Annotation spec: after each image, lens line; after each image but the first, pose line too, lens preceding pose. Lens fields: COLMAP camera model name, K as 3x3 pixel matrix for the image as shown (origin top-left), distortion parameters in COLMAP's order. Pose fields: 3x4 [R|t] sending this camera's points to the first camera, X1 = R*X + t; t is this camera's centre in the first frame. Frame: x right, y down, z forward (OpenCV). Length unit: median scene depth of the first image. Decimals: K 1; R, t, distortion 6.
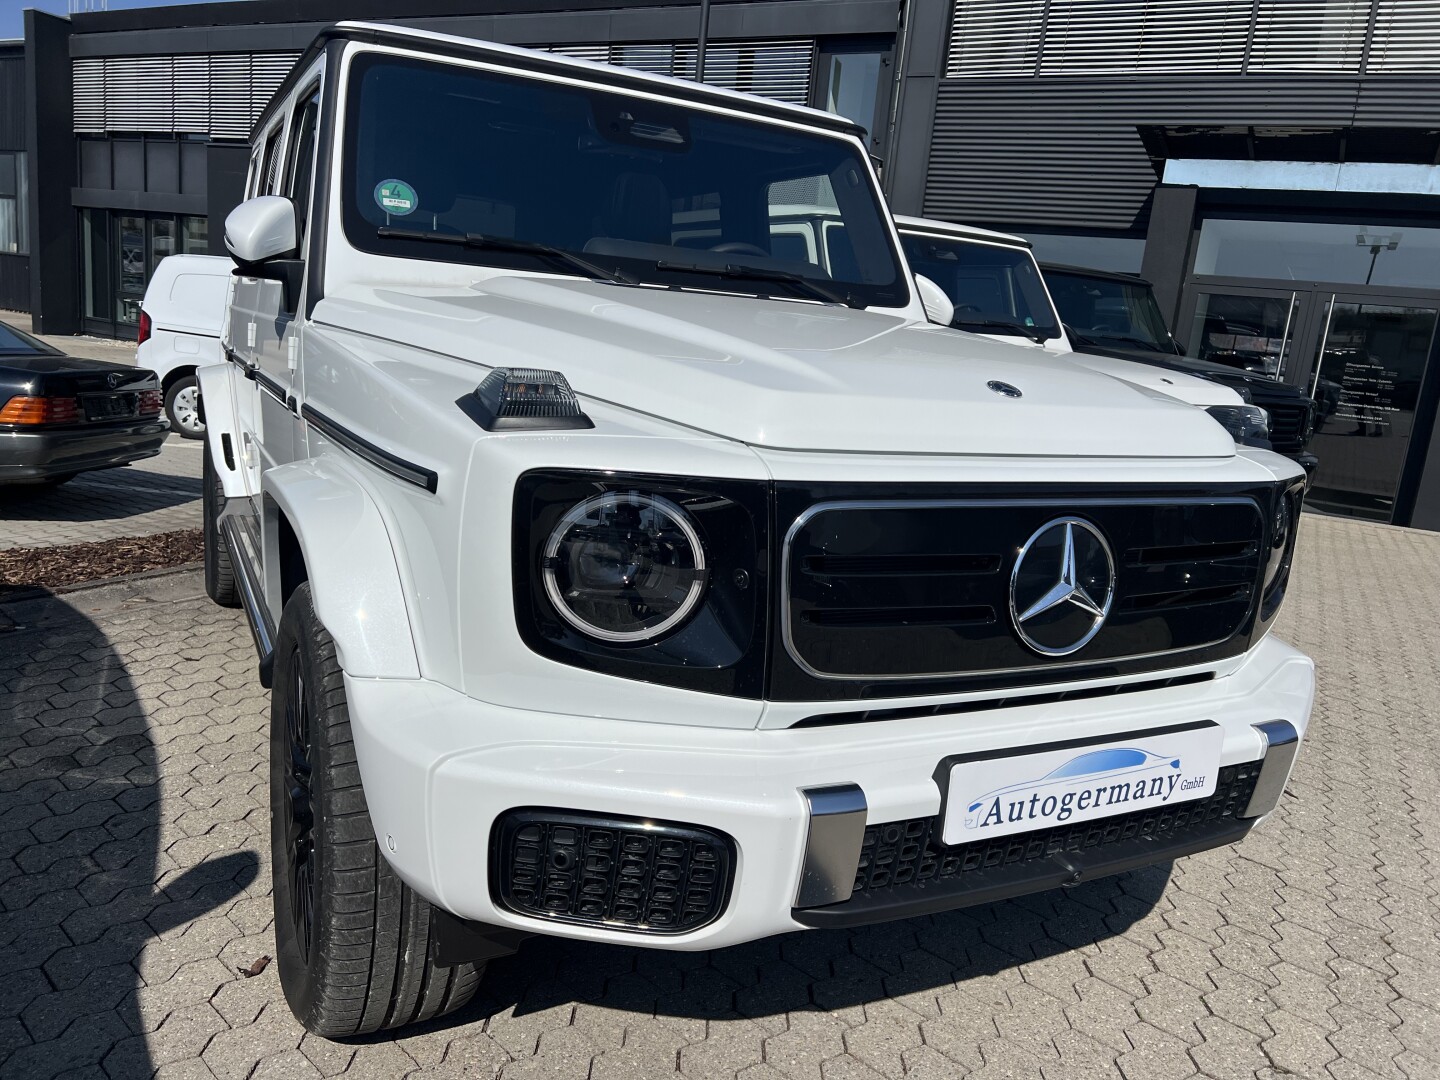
lens RADIAL K [[1079.6, 0, 727.1], [0, 1079.6, 542.2], [0, 0, 1]] dist [0.057622, -0.065348]
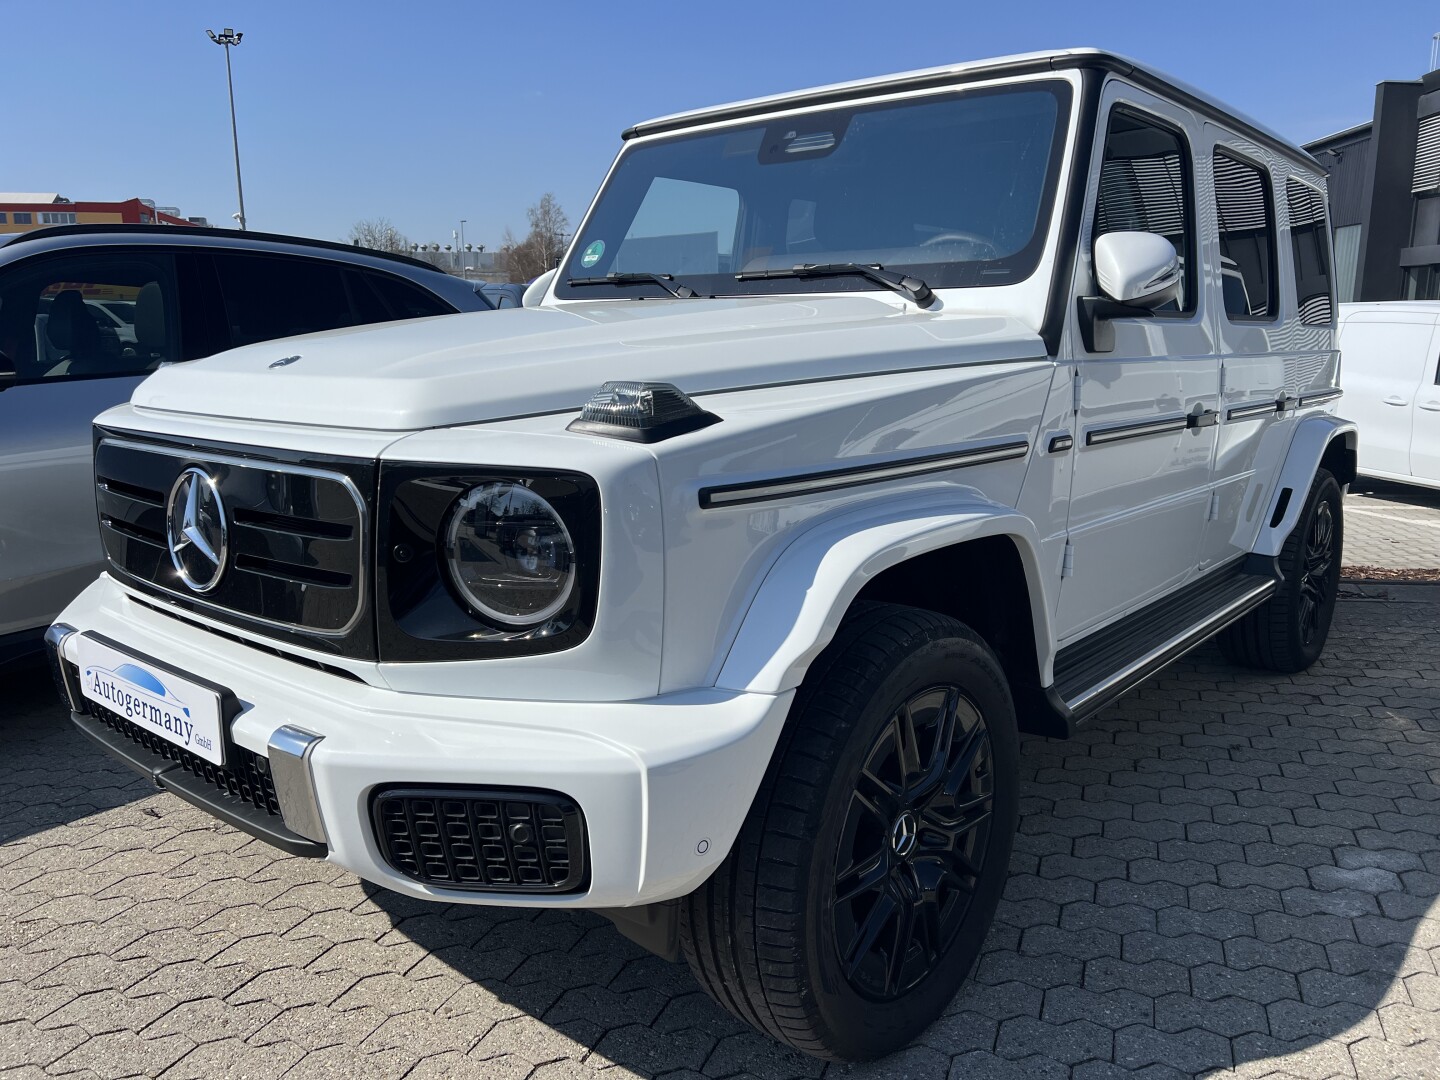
lens RADIAL K [[1079.6, 0, 723.4], [0, 1079.6, 542.5], [0, 0, 1]] dist [0.057622, -0.065348]
pose [[0.380744, 0.096692, -0.919611, 1.459472], [-0.151552, 0.987595, 0.041093, -0.071245], [0.912176, 0.123723, 0.390675, 0.983629]]
